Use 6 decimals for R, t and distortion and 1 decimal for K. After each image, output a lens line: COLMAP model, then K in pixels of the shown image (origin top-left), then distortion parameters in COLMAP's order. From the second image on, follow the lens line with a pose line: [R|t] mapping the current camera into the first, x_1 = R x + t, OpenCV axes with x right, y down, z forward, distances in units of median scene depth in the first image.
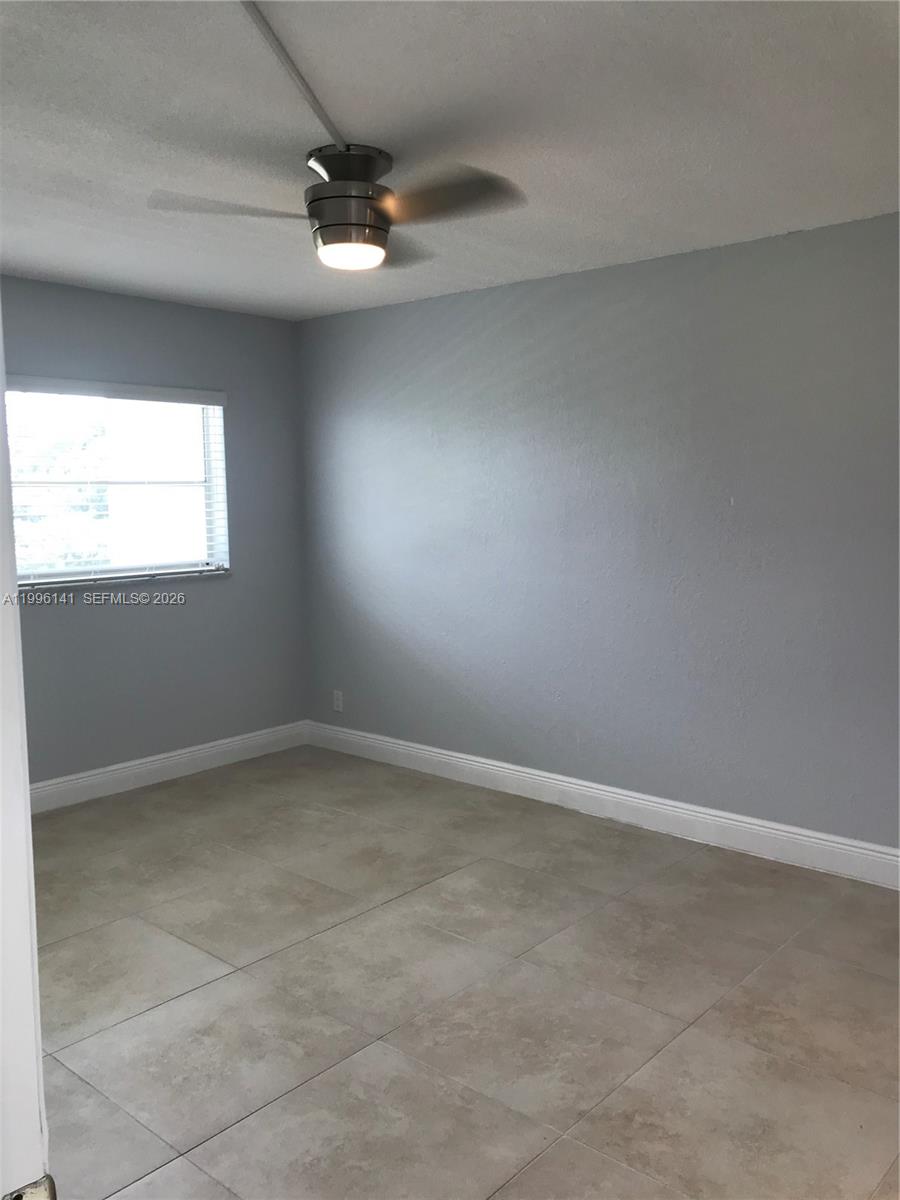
lens RADIAL K [[993.8, 0, 447.3], [0, 993.8, 601.2], [0, 0, 1]] dist [0.042959, -0.052082]
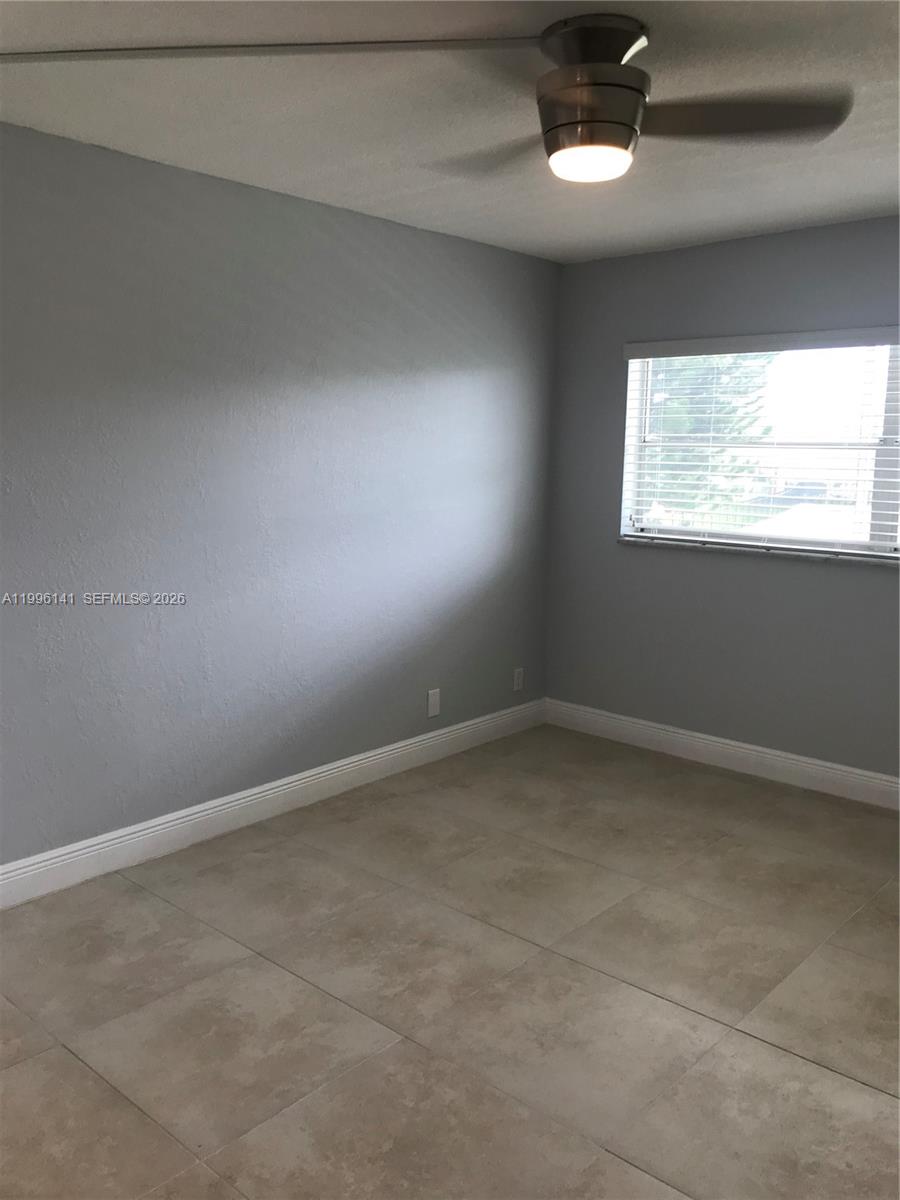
lens RADIAL K [[993.8, 0, 450.2], [0, 993.8, 599.2], [0, 0, 1]] dist [0.042959, -0.052082]
pose [[-0.004738, 0.166350, -0.986055, 0.756952], [-0.124825, 0.978256, 0.165634, -0.122749], [0.992168, 0.123869, 0.016129, 0.929968]]
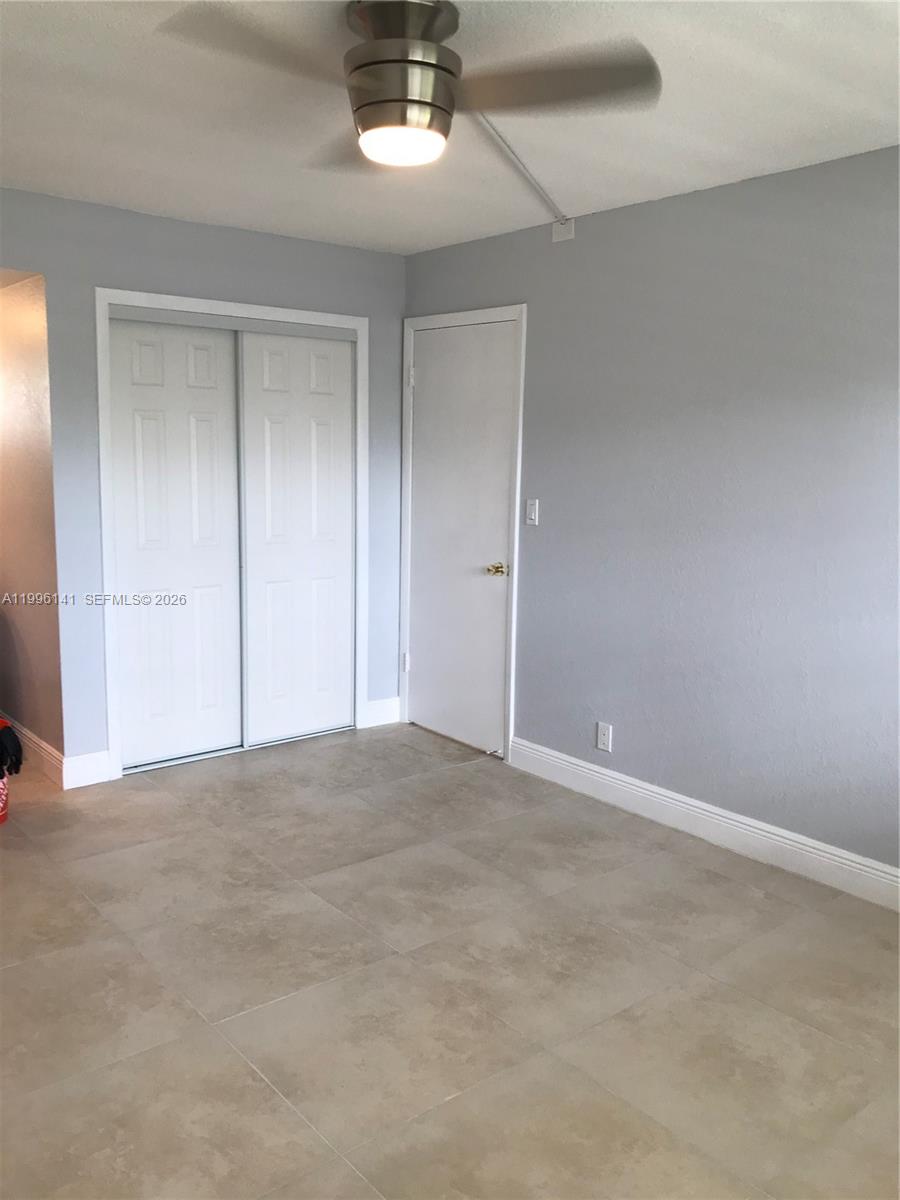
lens RADIAL K [[993.8, 0, 458.4], [0, 993.8, 600.0], [0, 0, 1]] dist [0.042959, -0.052082]
pose [[-0.988444, -0.027490, 0.149073, -0.270679], [0.012618, 0.965085, 0.261634, -0.211592], [-0.151060, 0.260492, -0.953585, 1.843209]]
